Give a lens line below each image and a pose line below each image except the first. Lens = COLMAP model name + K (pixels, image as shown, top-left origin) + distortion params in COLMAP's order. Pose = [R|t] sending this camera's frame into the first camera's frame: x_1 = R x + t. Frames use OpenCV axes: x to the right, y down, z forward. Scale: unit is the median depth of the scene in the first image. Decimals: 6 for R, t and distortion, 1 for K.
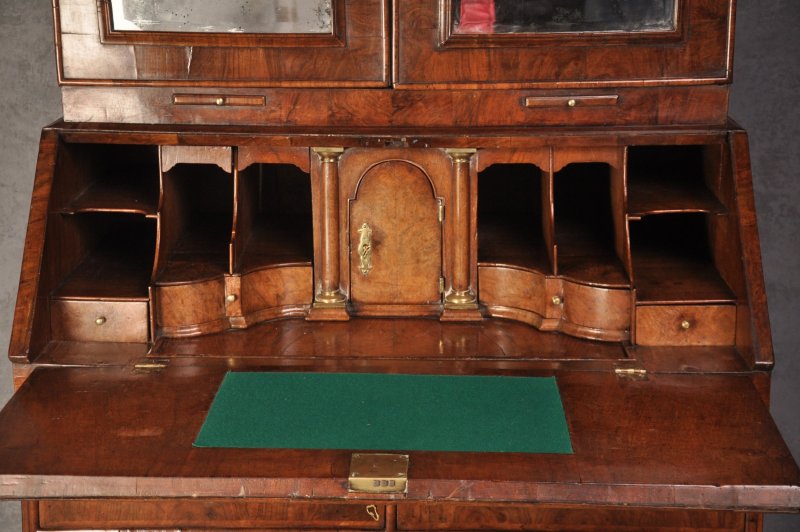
lens RADIAL K [[1498.6, 0, 390.1], [0, 1498.6, 275.1], [0, 0, 1]] dist [0.317273, -0.095369]
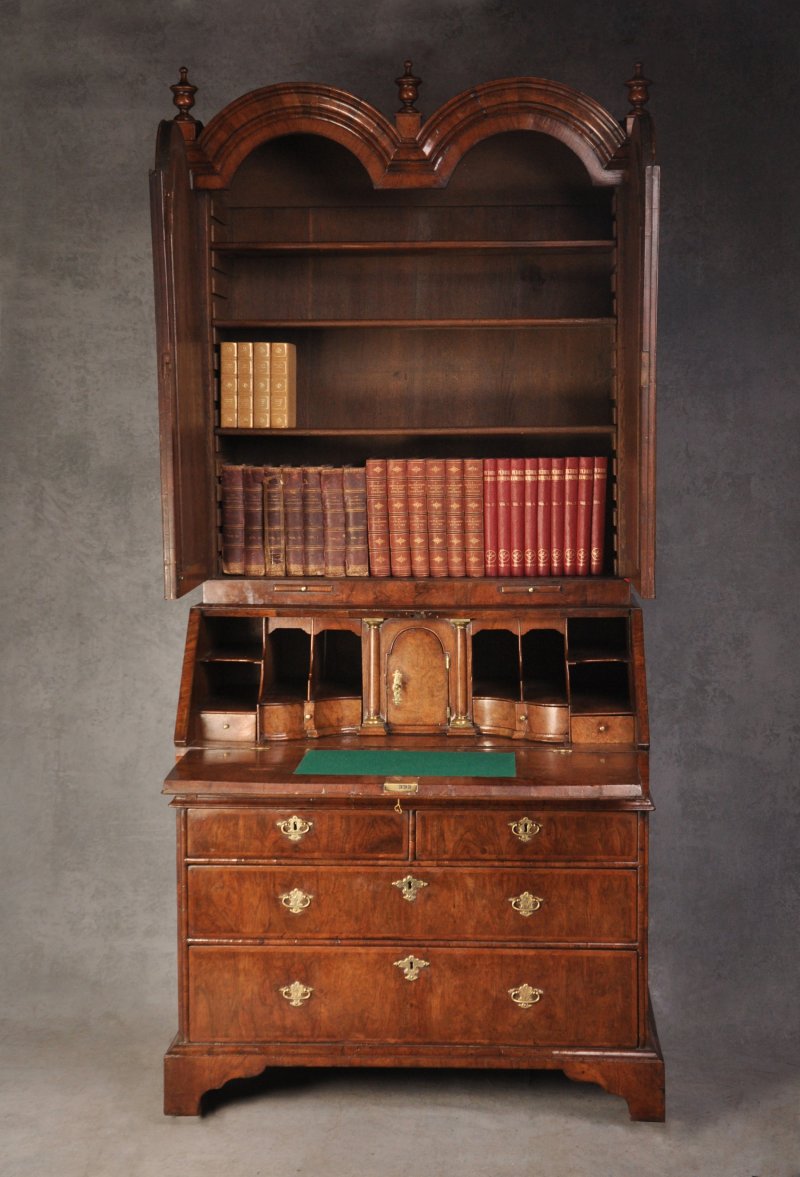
lens RADIAL K [[2264.3, 0, 400.0], [0, 2264.3, 588.5], [0, 0, 1]] dist [0.249184, 0.149296]
pose [[0.999655, 0.002092, -0.026190, 0.046101], [-0.006898, 0.982761, -0.184754, 0.309904], [0.025352, 0.184871, 0.982436, -1.265615]]
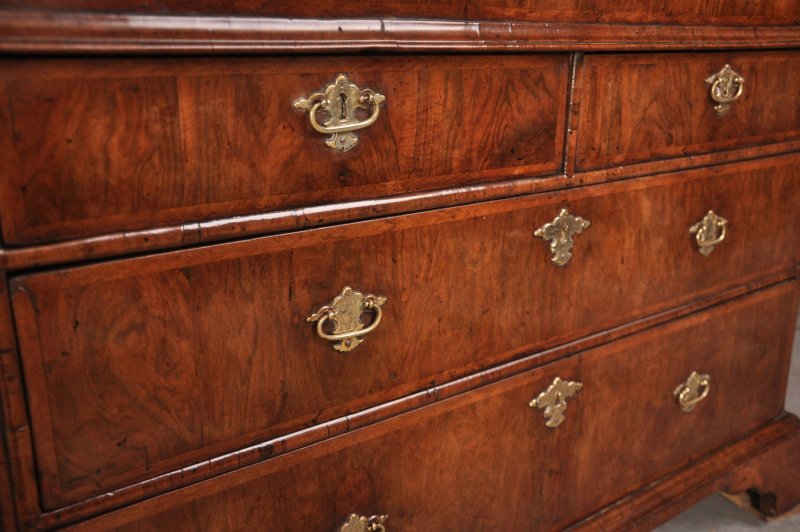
lens RADIAL K [[771.9, 0, 388.5], [0, 771.9, 269.0], [0, 0, 1]] dist [-0.043566, 0.022419]
pose [[0.787913, -0.169615, 0.591967, -0.258585], [0.159670, 0.984712, 0.069625, 0.165855], [-0.594726, 0.039661, 0.802949, 0.740387]]
